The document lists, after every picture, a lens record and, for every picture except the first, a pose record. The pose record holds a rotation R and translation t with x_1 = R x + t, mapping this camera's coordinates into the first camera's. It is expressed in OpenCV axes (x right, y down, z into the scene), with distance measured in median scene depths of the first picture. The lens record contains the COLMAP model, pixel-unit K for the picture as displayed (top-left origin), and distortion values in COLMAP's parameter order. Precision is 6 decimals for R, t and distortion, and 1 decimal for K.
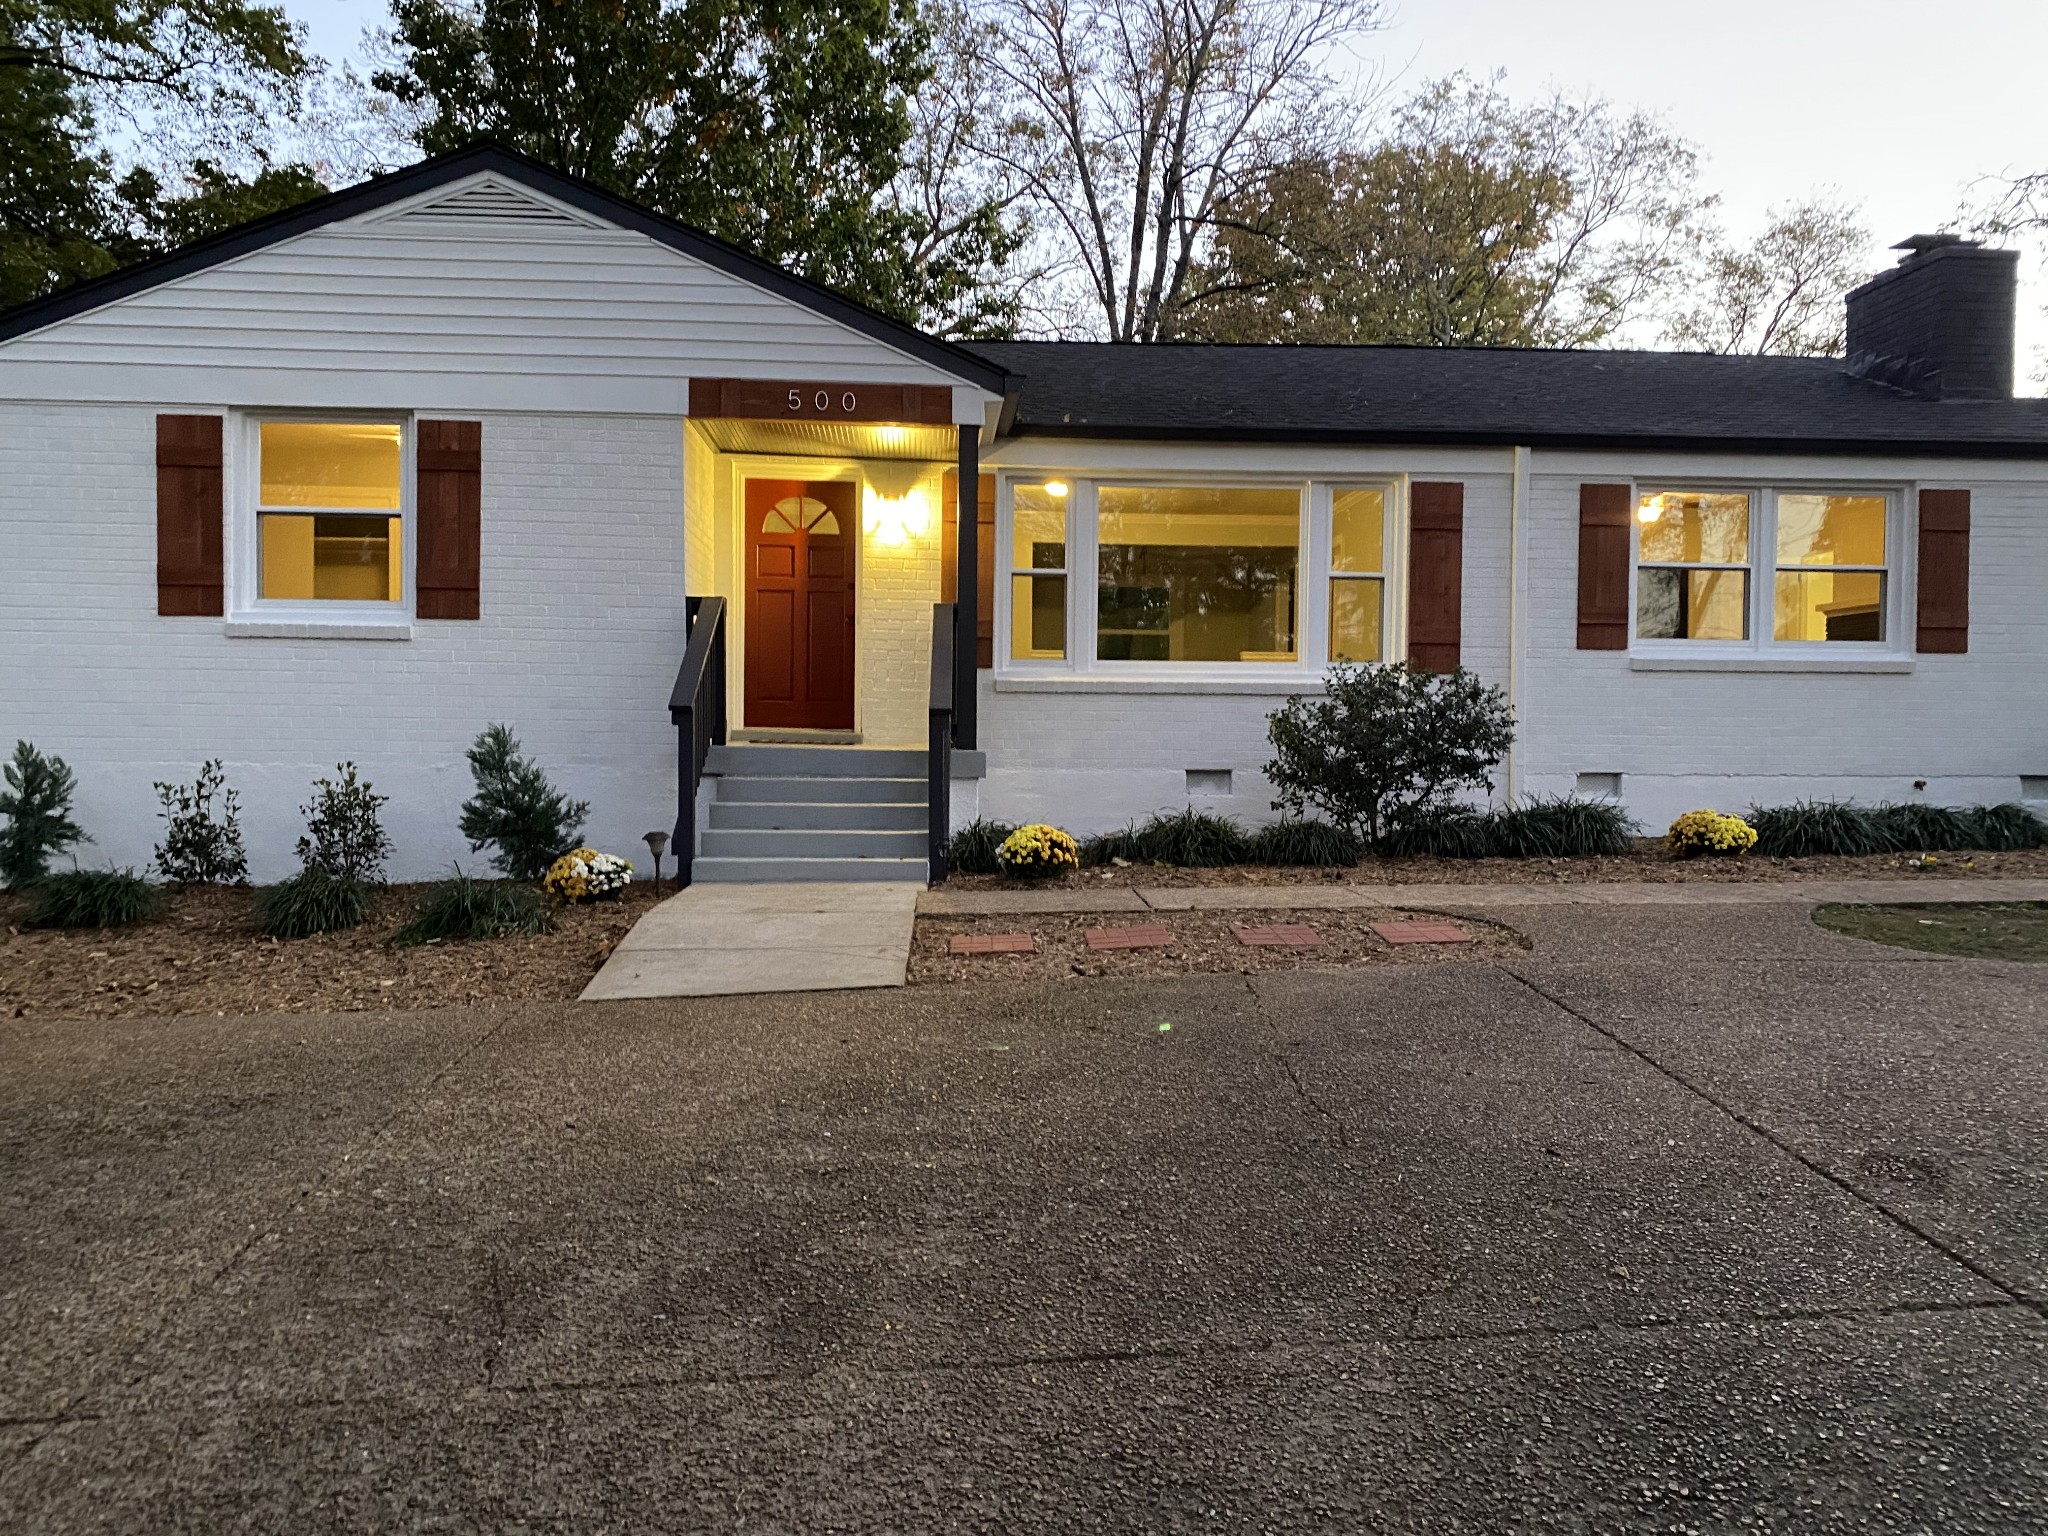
lens RADIAL K [[1568.8, 0, 1024.0], [0, 1568.8, 780.9], [0, 0, 1]] dist [0.050878, -0.055225]
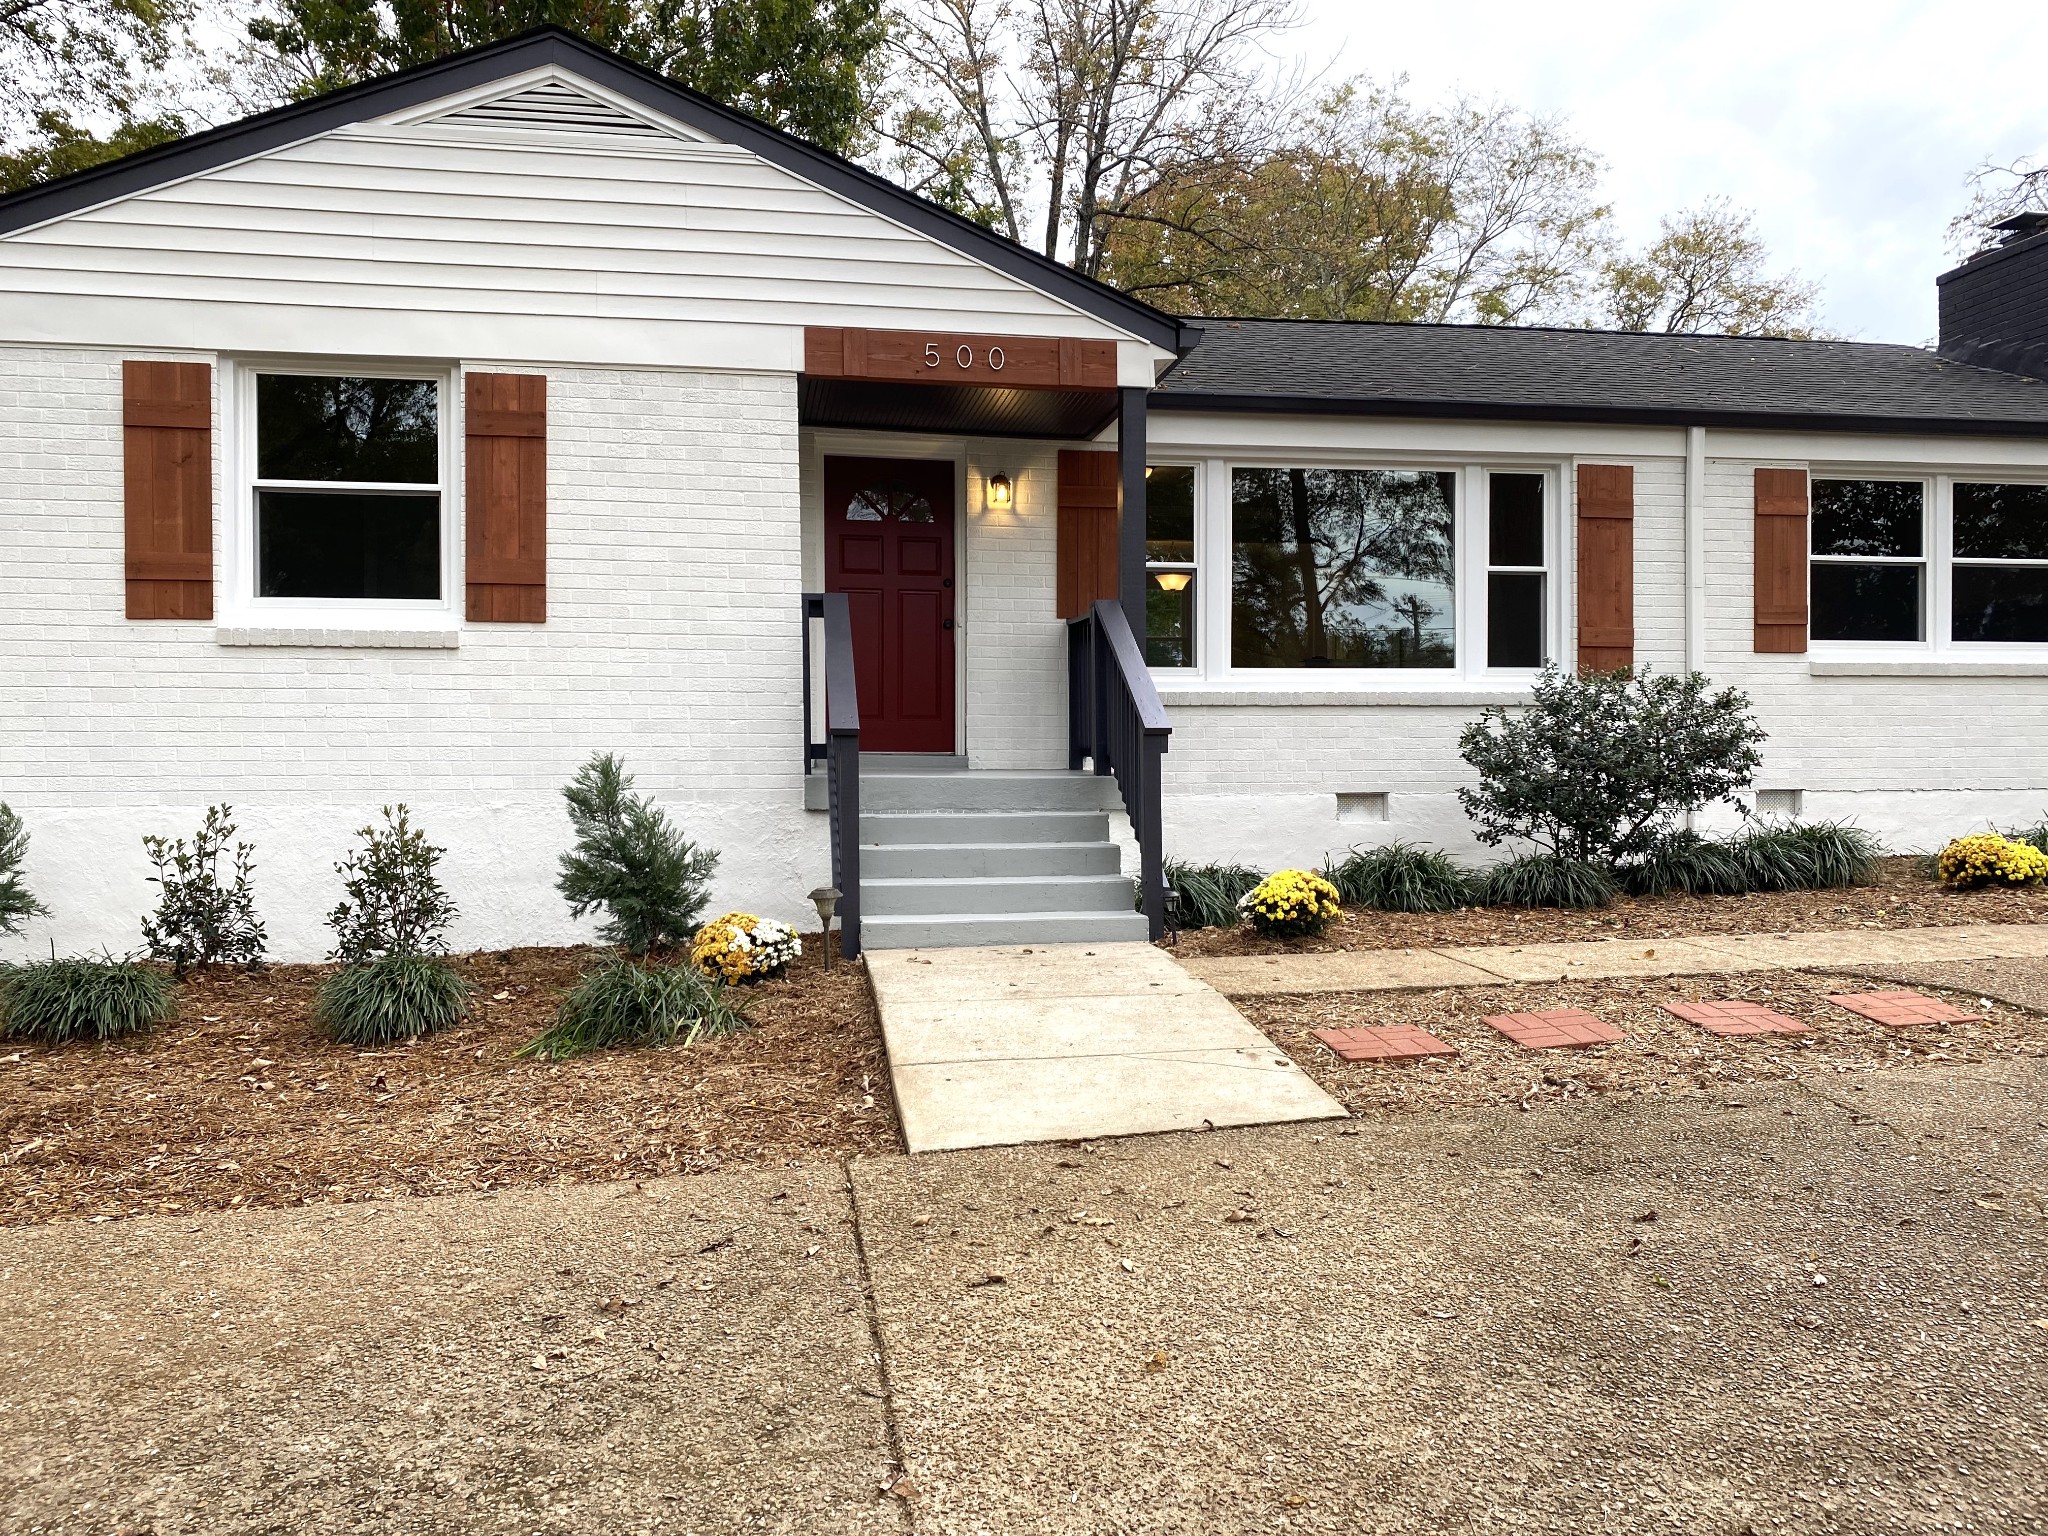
lens RADIAL K [[1568.8, 0, 1019.9], [0, 1568.8, 768.5], [0, 0, 1]] dist [0.050878, -0.055225]
pose [[0.994619, -0.013320, 0.102744, -0.159140], [0.014855, 0.999789, -0.014186, -0.011190], [-0.102534, 0.015636, 0.994607, 0.151949]]
